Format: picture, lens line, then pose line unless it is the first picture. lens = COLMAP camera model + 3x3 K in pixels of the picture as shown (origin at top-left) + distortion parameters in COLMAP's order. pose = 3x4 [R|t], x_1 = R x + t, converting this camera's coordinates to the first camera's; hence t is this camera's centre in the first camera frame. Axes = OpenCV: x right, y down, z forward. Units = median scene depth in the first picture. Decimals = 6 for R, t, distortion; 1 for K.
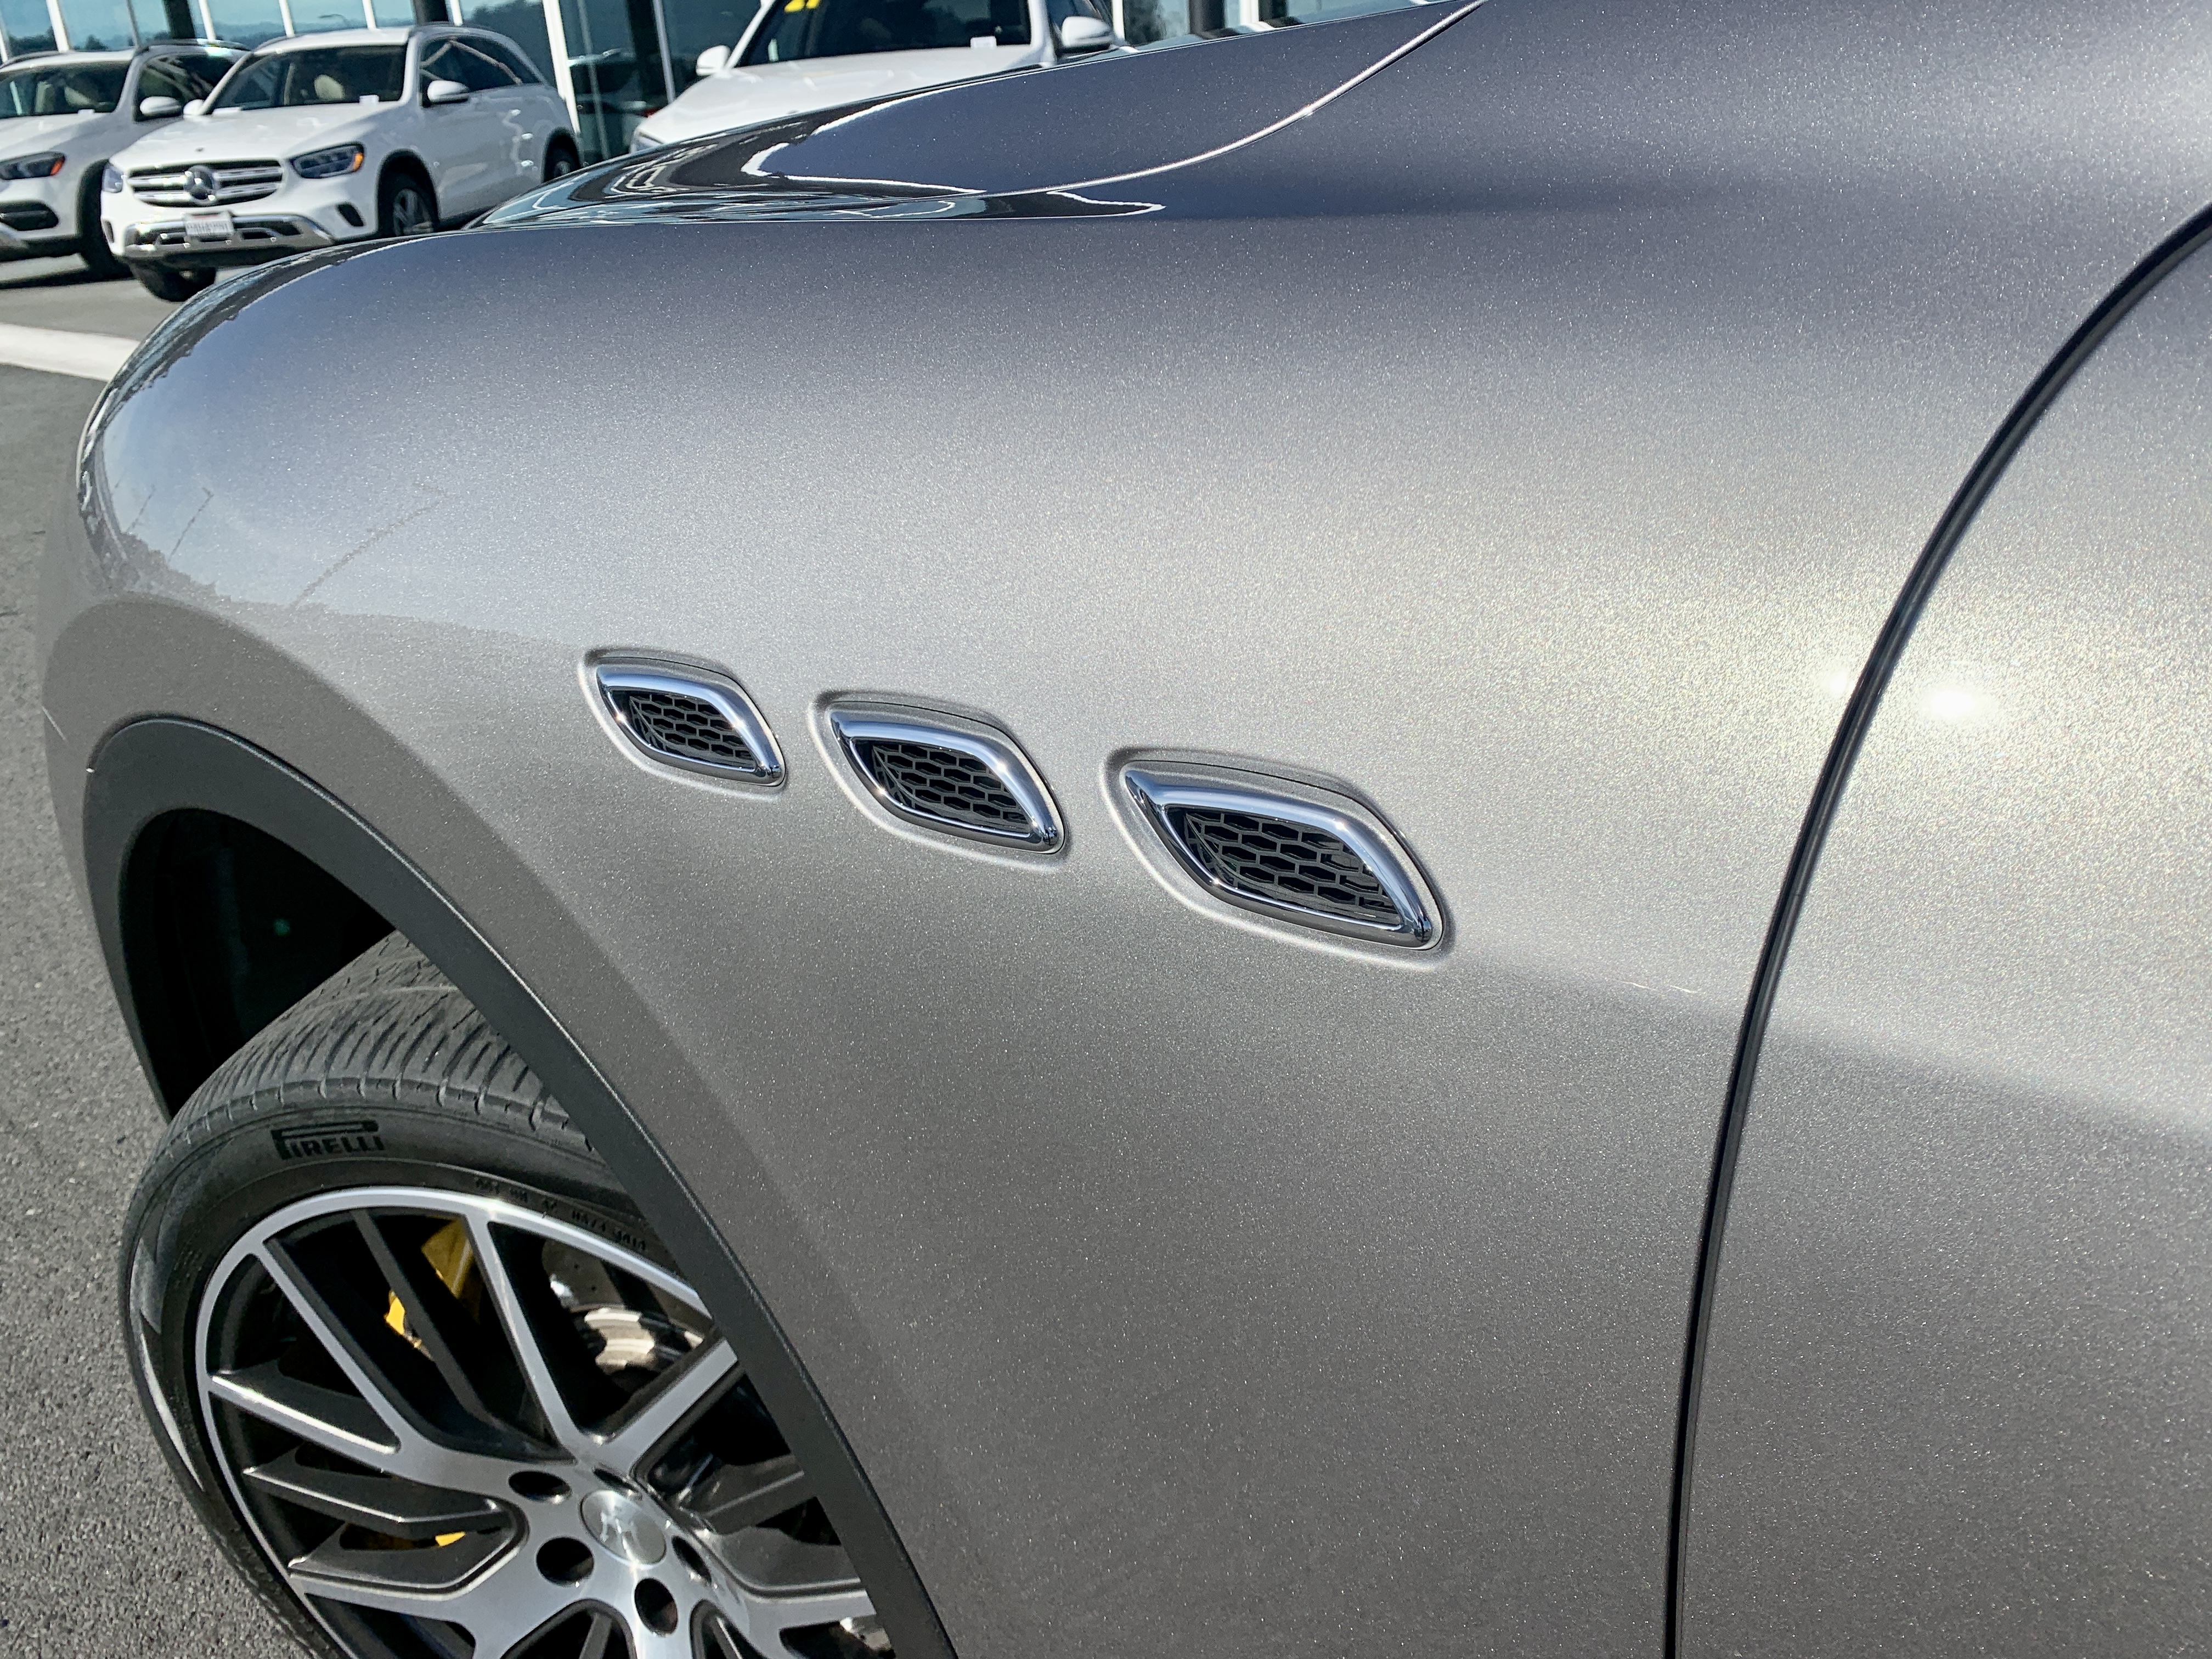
lens RADIAL K [[1786.1, 0, 1102.9], [0, 1786.1, 880.9], [0, 0, 1]] dist [0.000290, -0.007882]
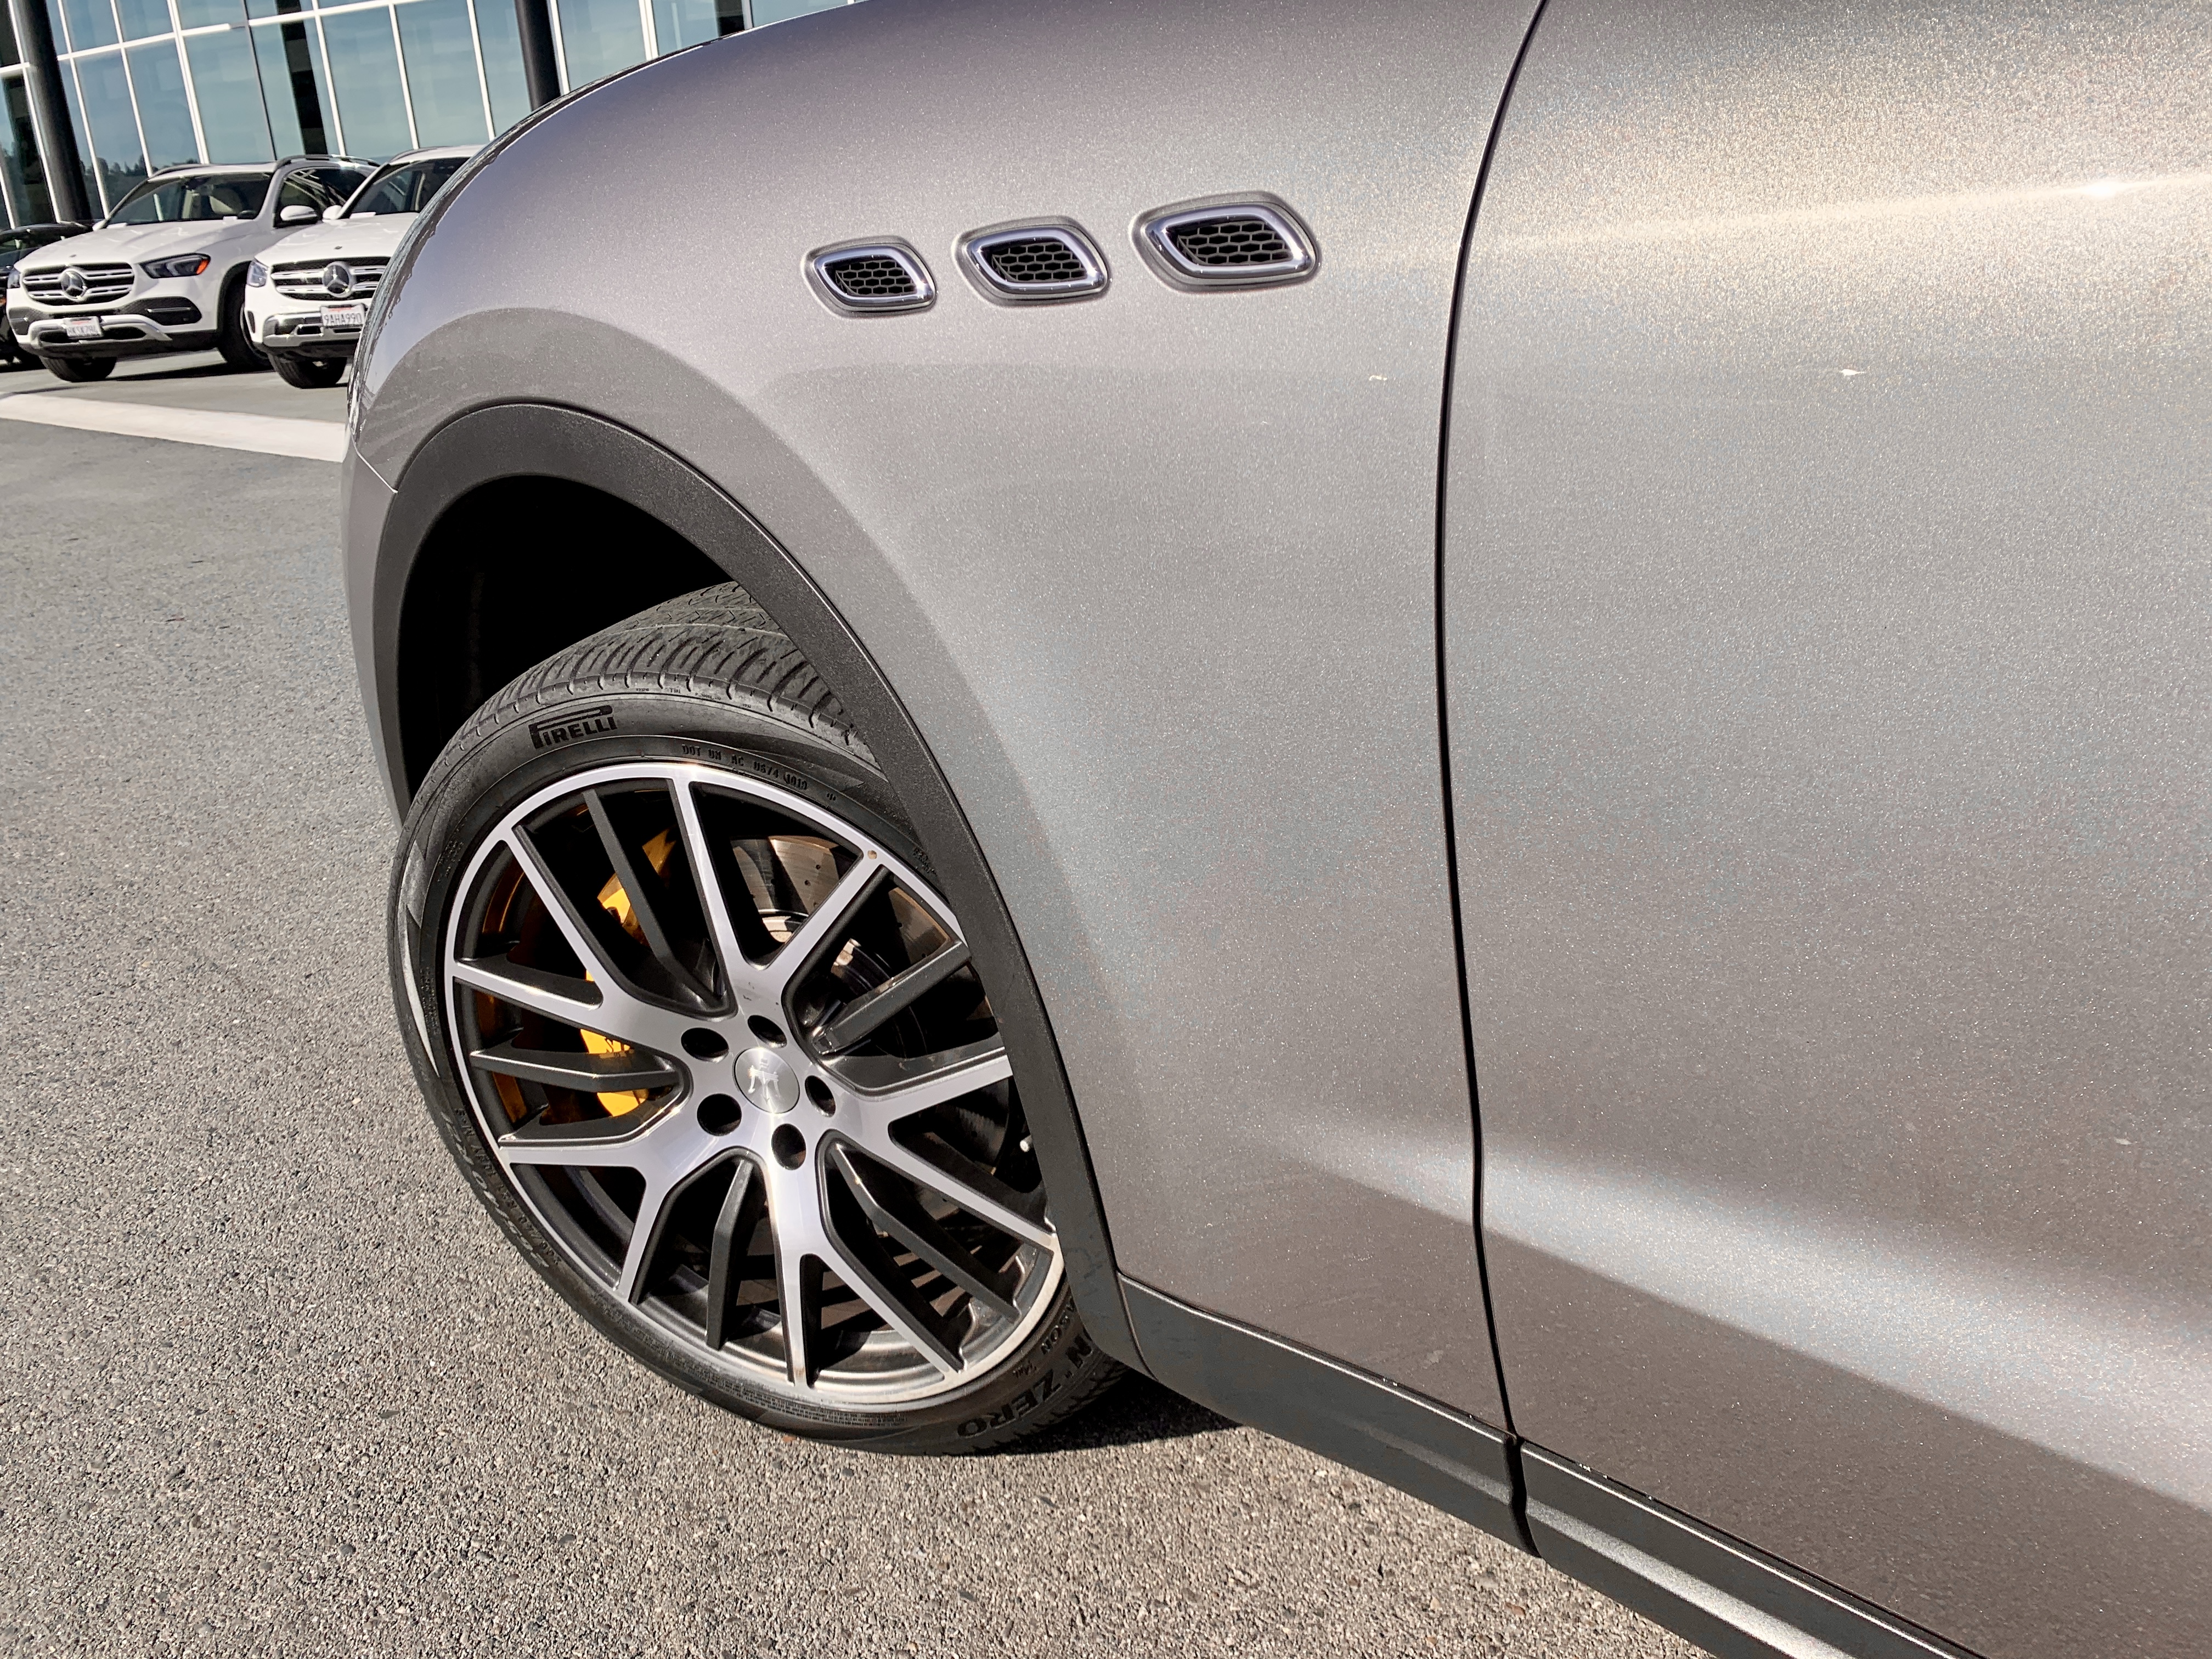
lens RADIAL K [[1786.1, 0, 1102.9], [0, 1786.1, 880.9], [0, 0, 1]] dist [0.000290, -0.007882]
pose [[0.999040, 0.019996, -0.038972, 0.002111], [-0.022446, 0.997730, -0.063486, 0.027644], [0.037614, 0.064300, 0.997221, -0.027423]]
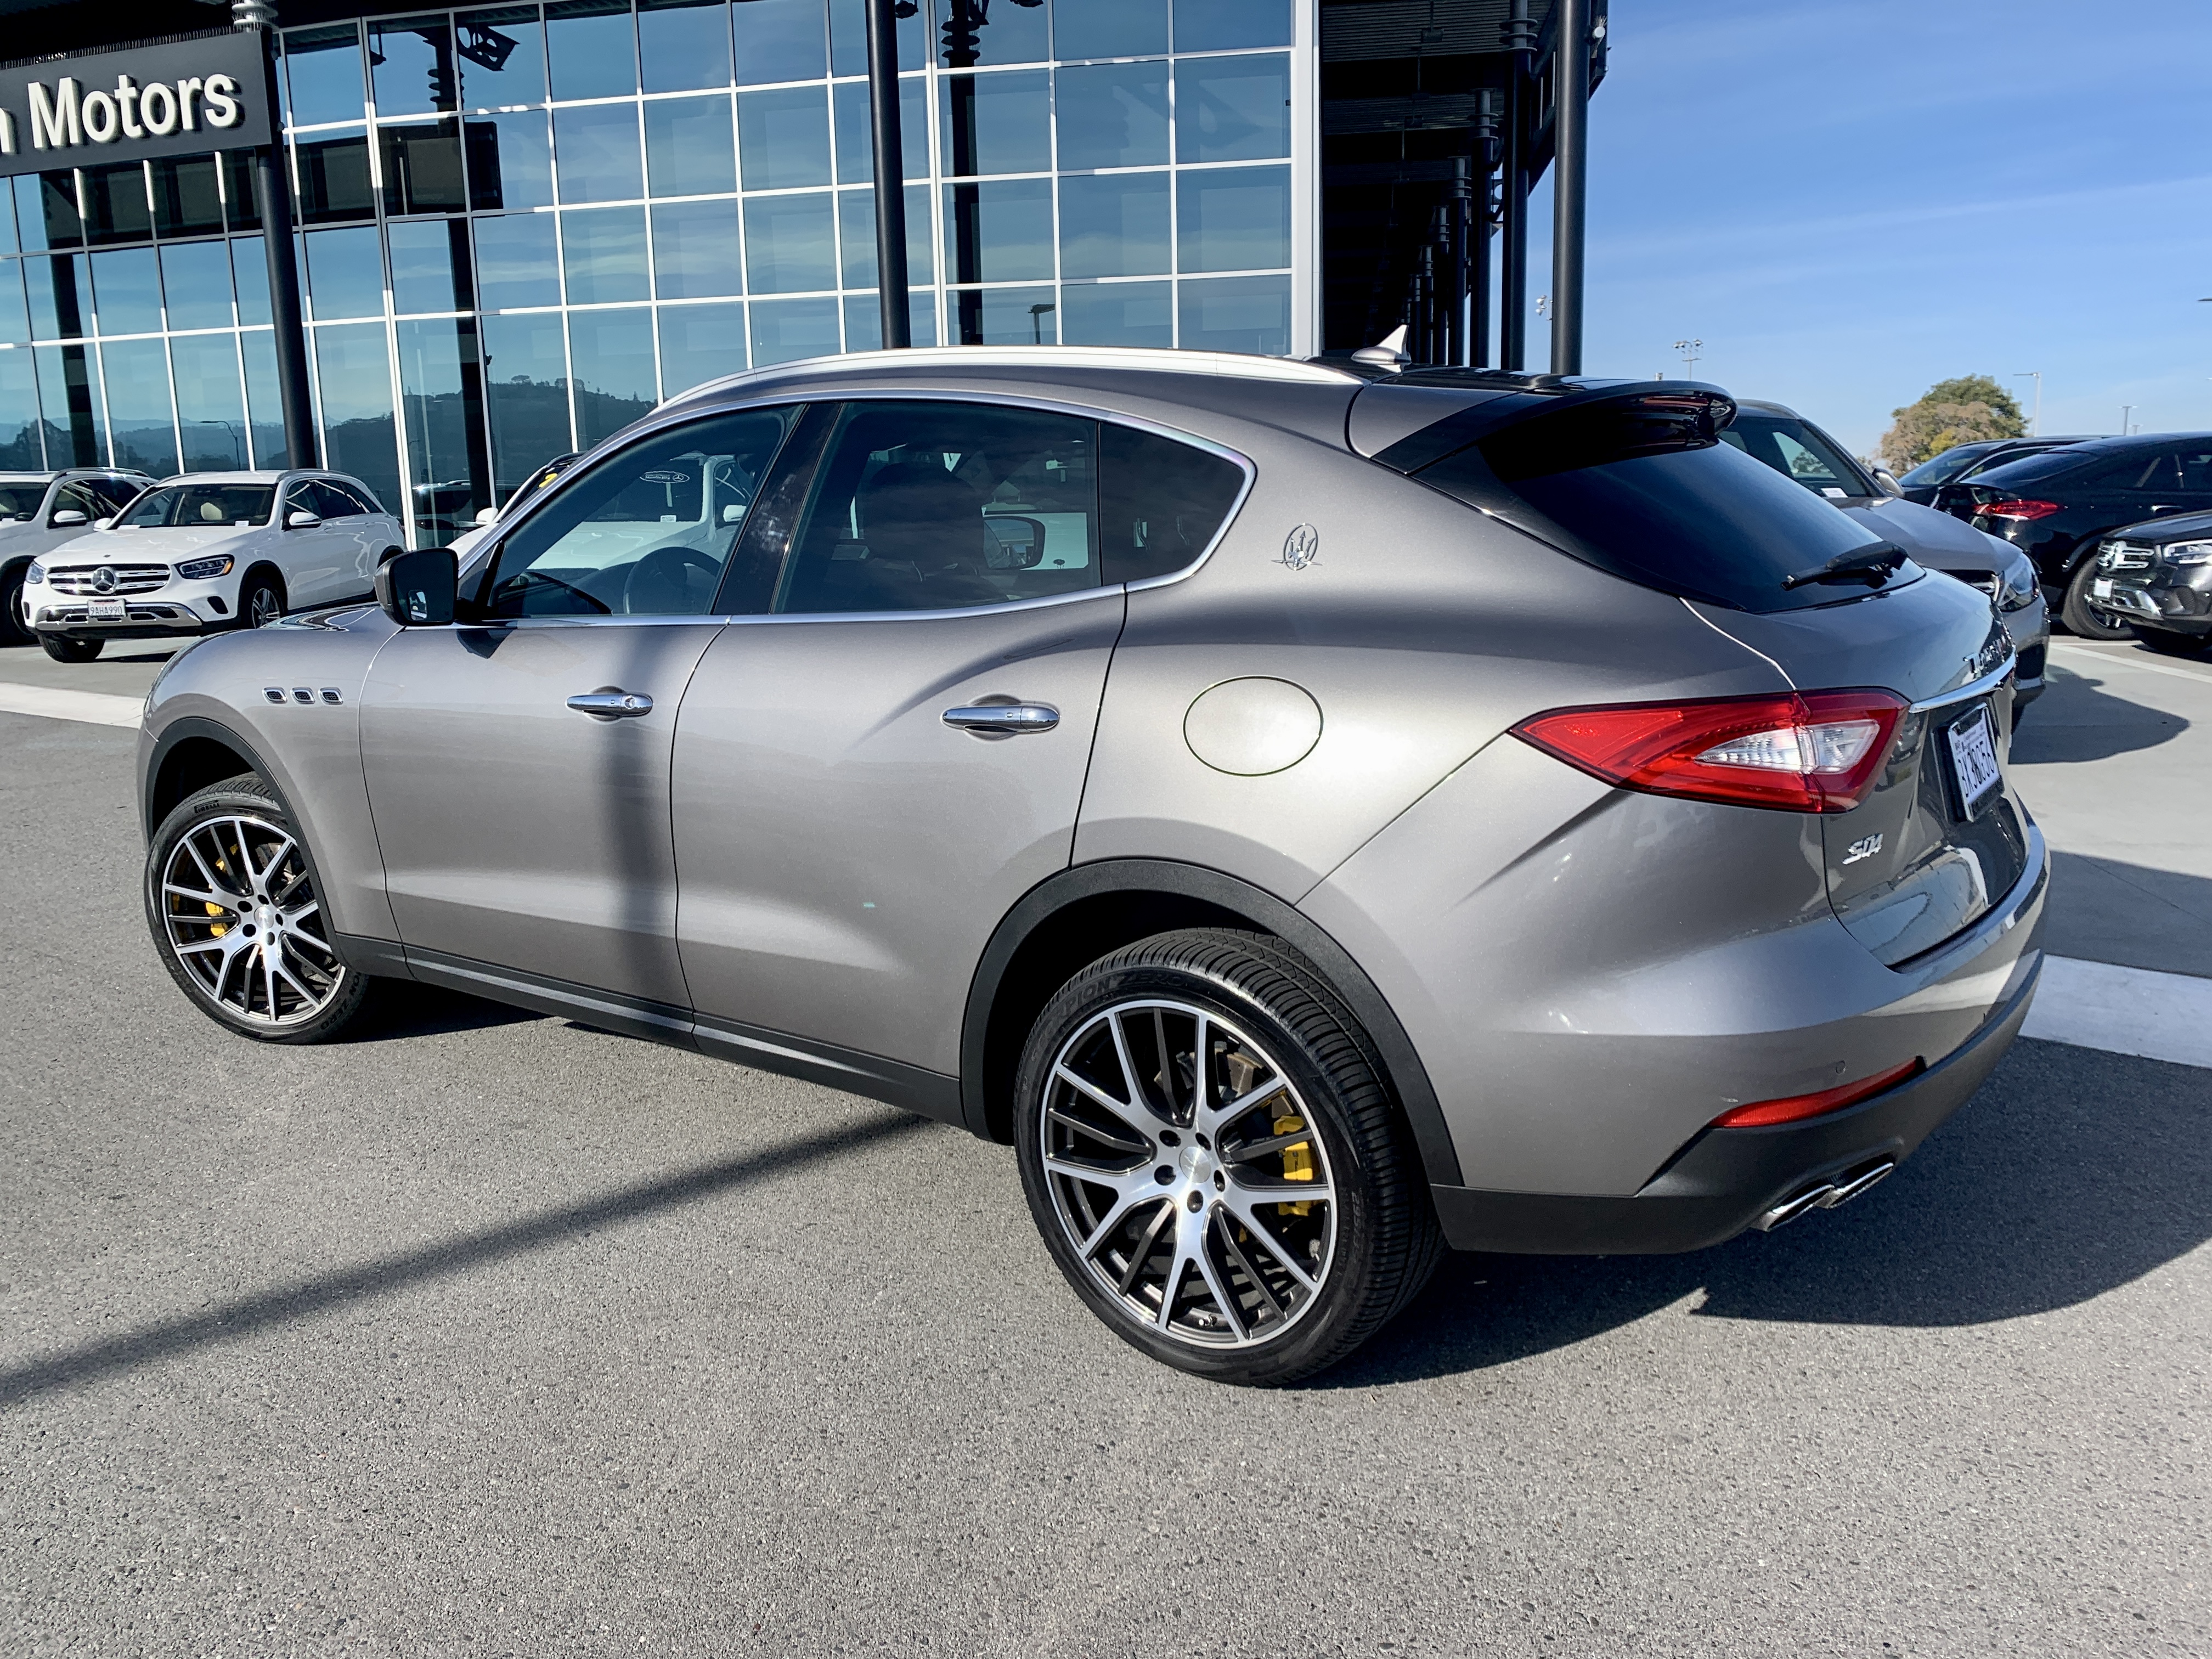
lens RADIAL K [[1762.7, 0, 1106.0], [0, 1762.7, 829.5], [0, 0, 1]] dist [-0.000819, -0.001704]
pose [[0.995457, 0.019829, 0.093126, 0.124871], [0.002830, 0.971482, -0.237097, 0.108643], [-0.095172, 0.236283, 0.967012, -0.309318]]
